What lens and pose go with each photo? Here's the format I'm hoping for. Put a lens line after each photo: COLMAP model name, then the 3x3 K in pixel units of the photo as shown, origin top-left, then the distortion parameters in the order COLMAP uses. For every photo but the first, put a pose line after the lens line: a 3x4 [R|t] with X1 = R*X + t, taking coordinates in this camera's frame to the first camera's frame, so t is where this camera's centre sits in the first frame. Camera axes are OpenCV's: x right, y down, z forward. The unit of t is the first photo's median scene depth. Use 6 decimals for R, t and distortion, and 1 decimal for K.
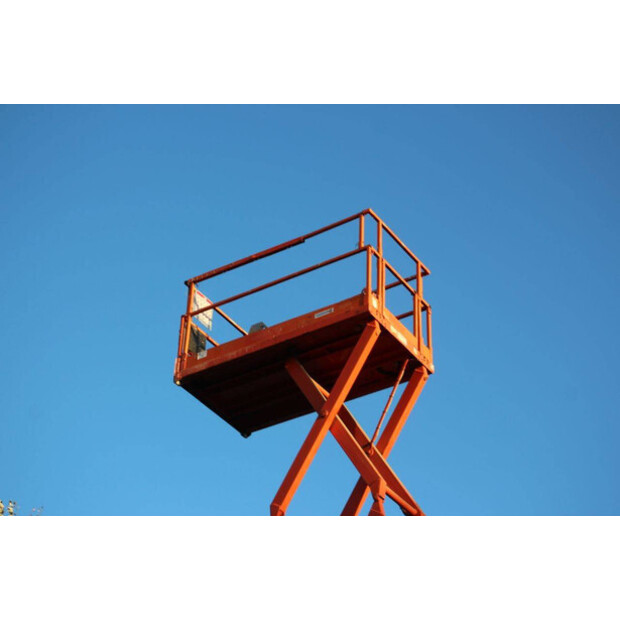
lens RADIAL K [[1494.0, 0, 312.9], [0, 1494.0, 312.9], [0, 0, 1]] dist [0.551719, 0.000000]
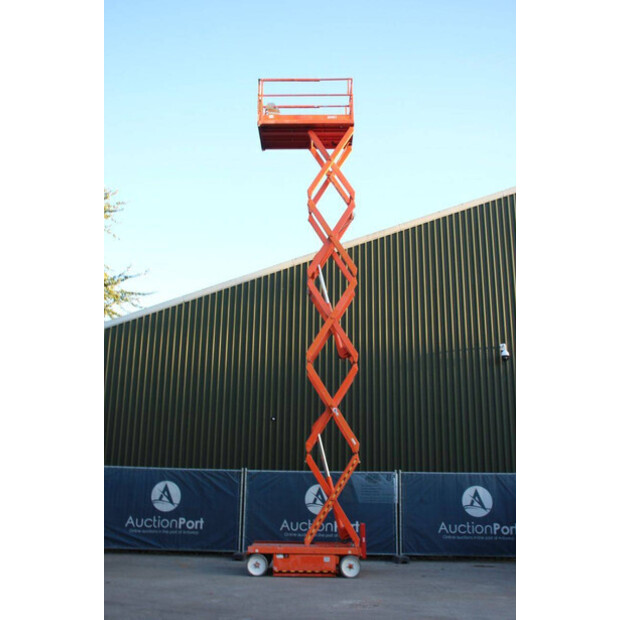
lens RADIAL K [[620.4, 0, 302.8], [0, 620.4, 321.0], [0, 0, 1]] dist [-0.050791, 0.000000]
pose [[0.846835, 0.102768, 0.521833, -0.516891], [-0.296413, 0.905845, 0.302628, 0.010952], [-0.441599, -0.410955, 0.797563, 0.058775]]
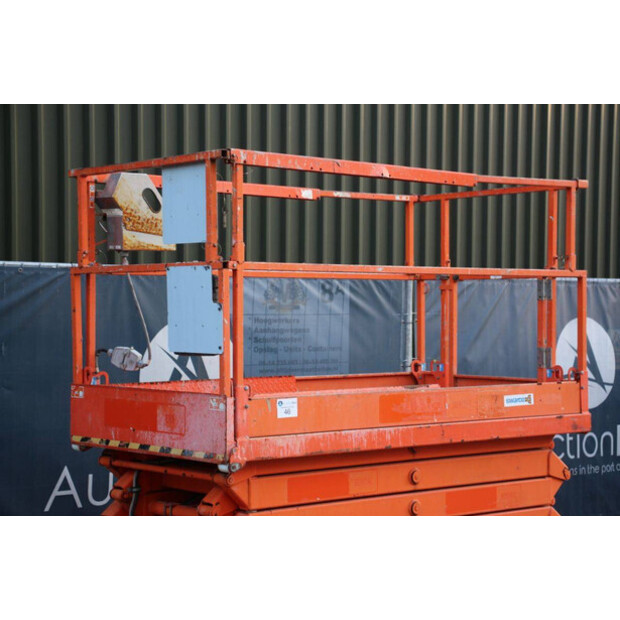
lens RADIAL K [[1363.5, 0, 320.9], [0, 1363.5, 319.6], [0, 0, 1]] dist [0.363164, 0.000000]
pose [[0.269419, -0.046519, 0.961899, -0.468188], [-0.558664, 0.806034, 0.195458, 0.409143], [-0.784416, -0.590038, 0.191172, 0.590390]]
